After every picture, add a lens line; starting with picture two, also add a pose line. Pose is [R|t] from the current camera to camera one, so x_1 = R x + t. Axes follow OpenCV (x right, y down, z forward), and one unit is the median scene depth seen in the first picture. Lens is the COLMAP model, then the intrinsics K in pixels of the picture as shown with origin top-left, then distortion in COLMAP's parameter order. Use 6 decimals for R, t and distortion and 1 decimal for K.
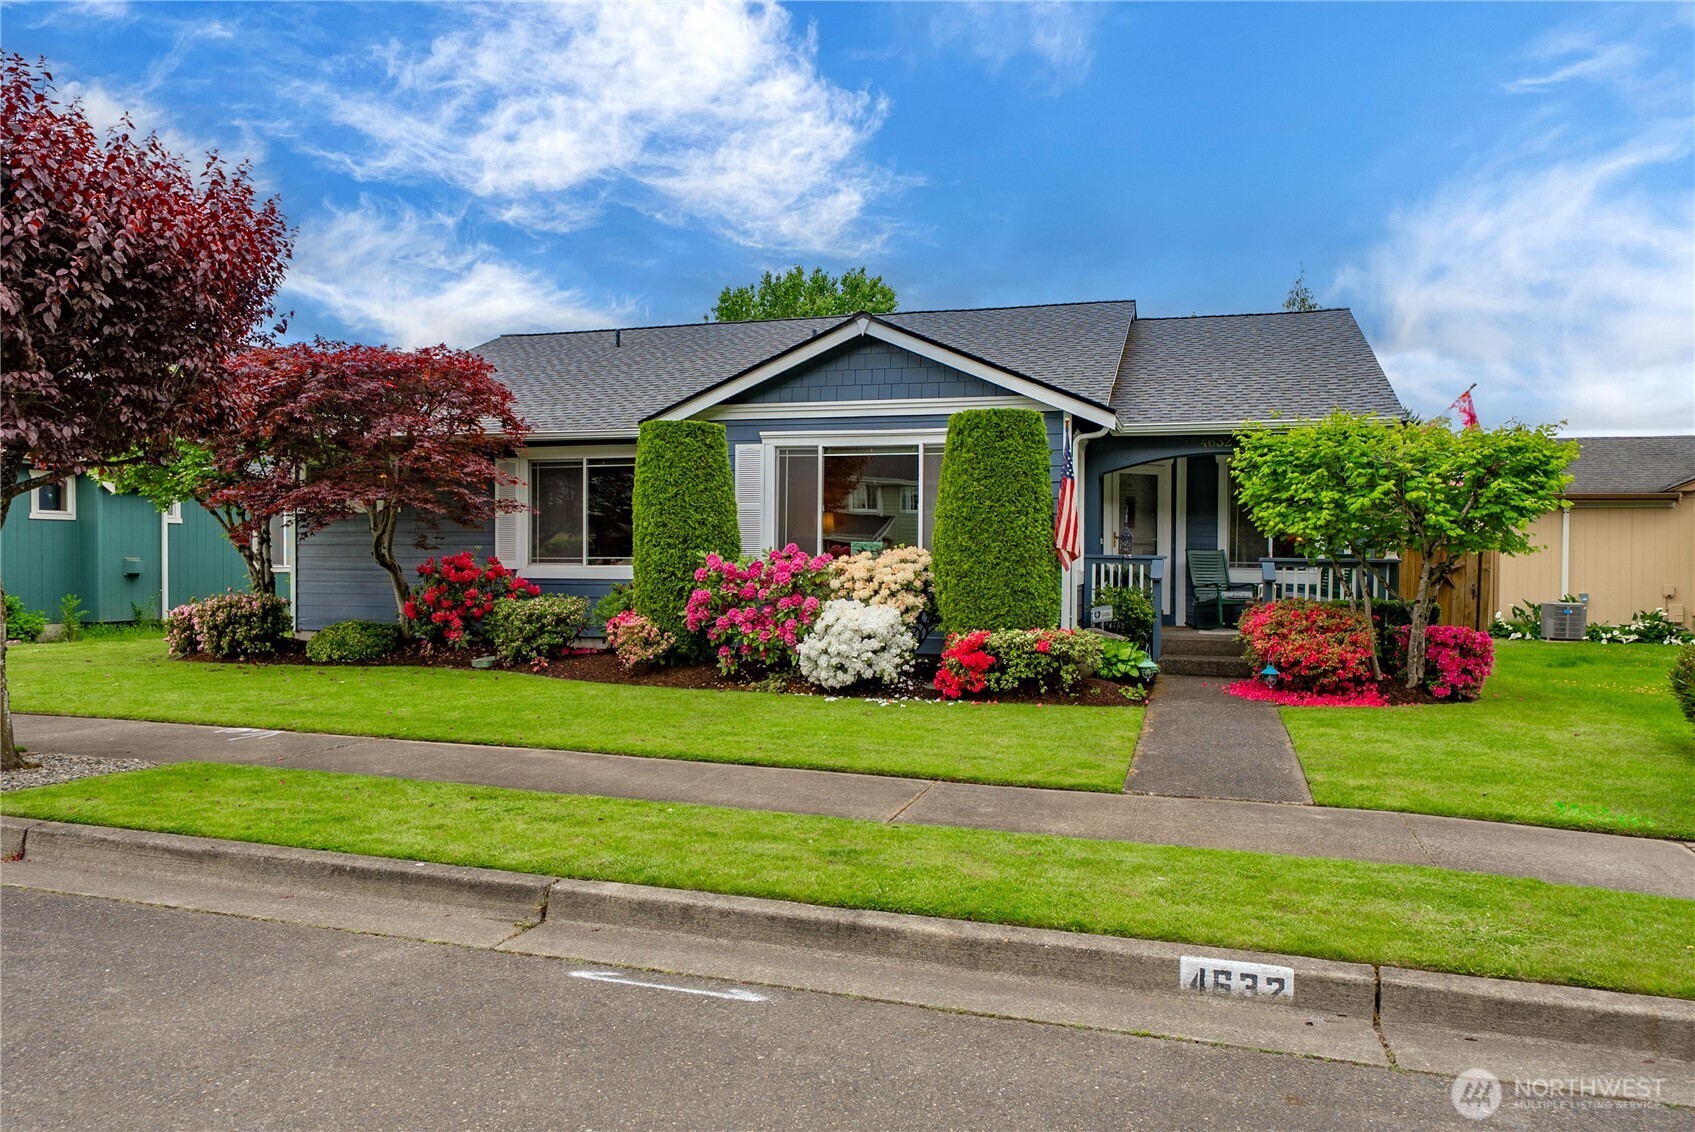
lens RADIAL K [[1050.6, 0, 846.3], [0, 1050.6, 564.1], [0, 0, 1]] dist [0.001431, 0.000984]
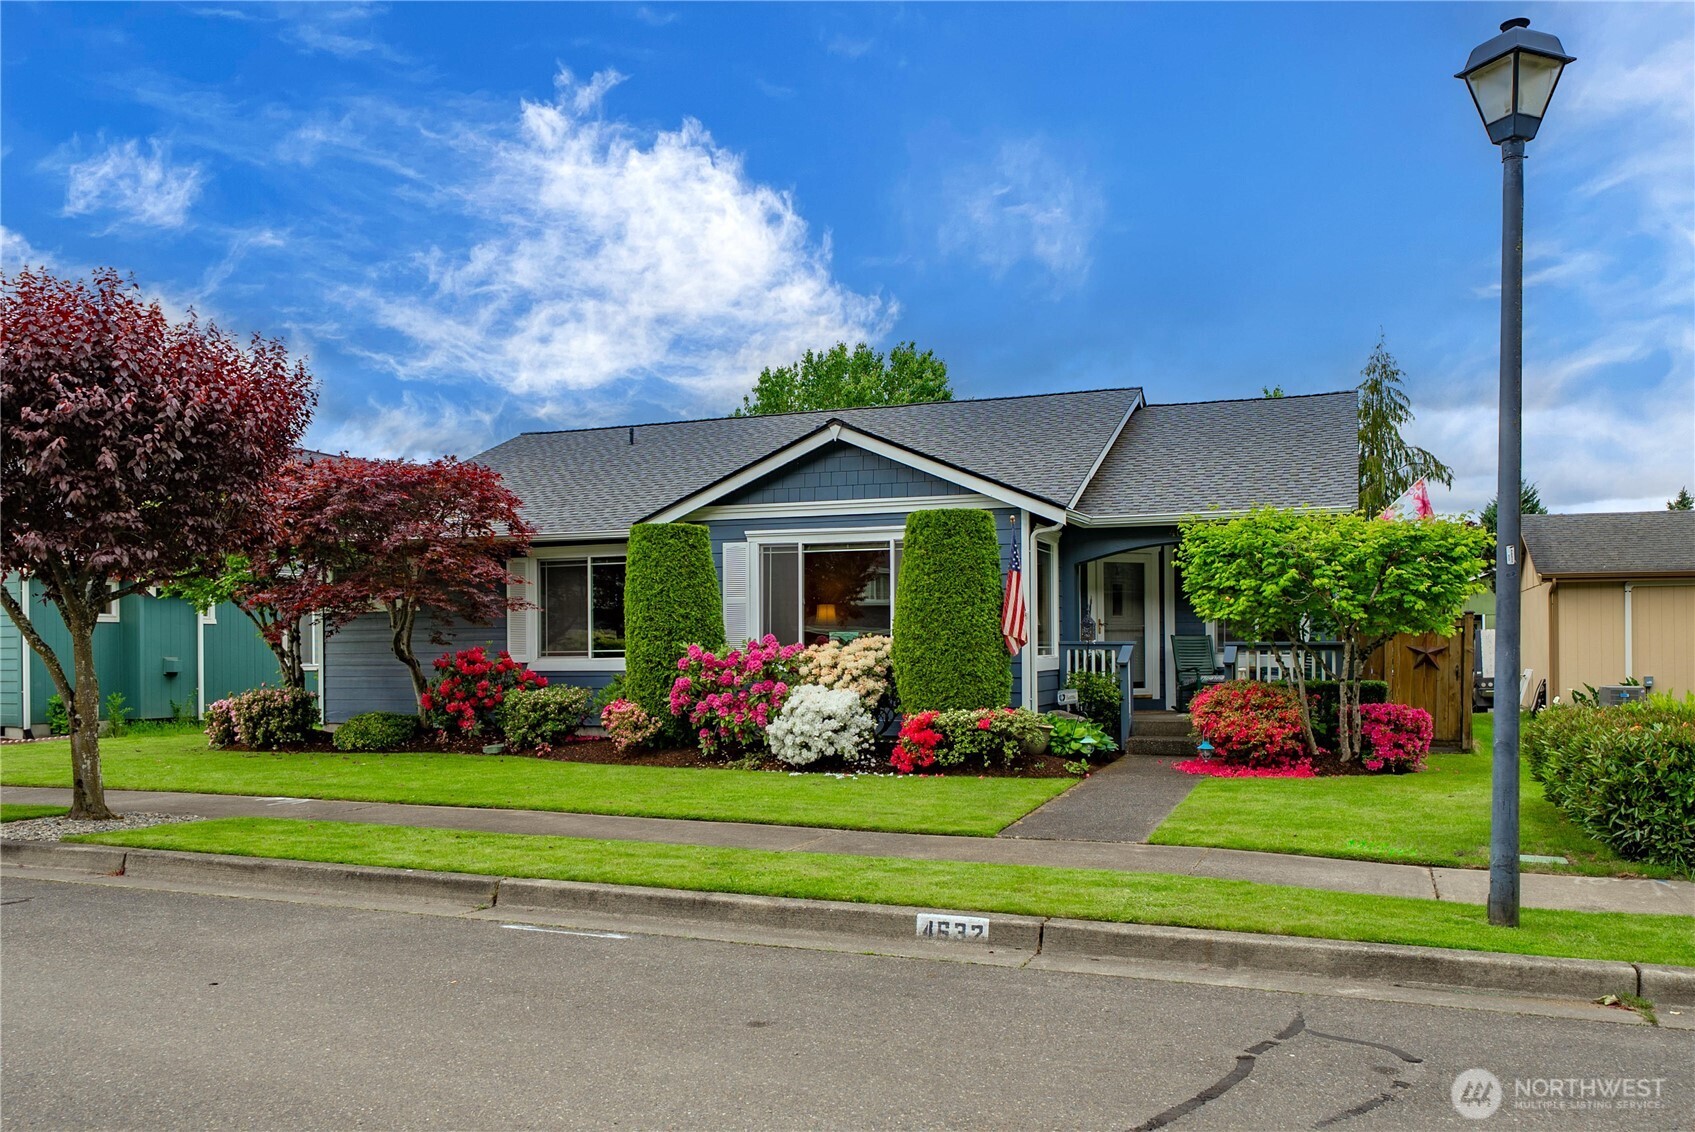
lens RADIAL K [[1151.9, 0, 862.0], [0, 1151.9, 637.3], [0, 0, 1]] dist [-0.000081, 0.000165]
pose [[0.998832, -0.013864, -0.046291, 0.109942], [0.013021, 0.999745, -0.018450, 0.007339], [0.046535, 0.017826, 0.998758, -0.203992]]
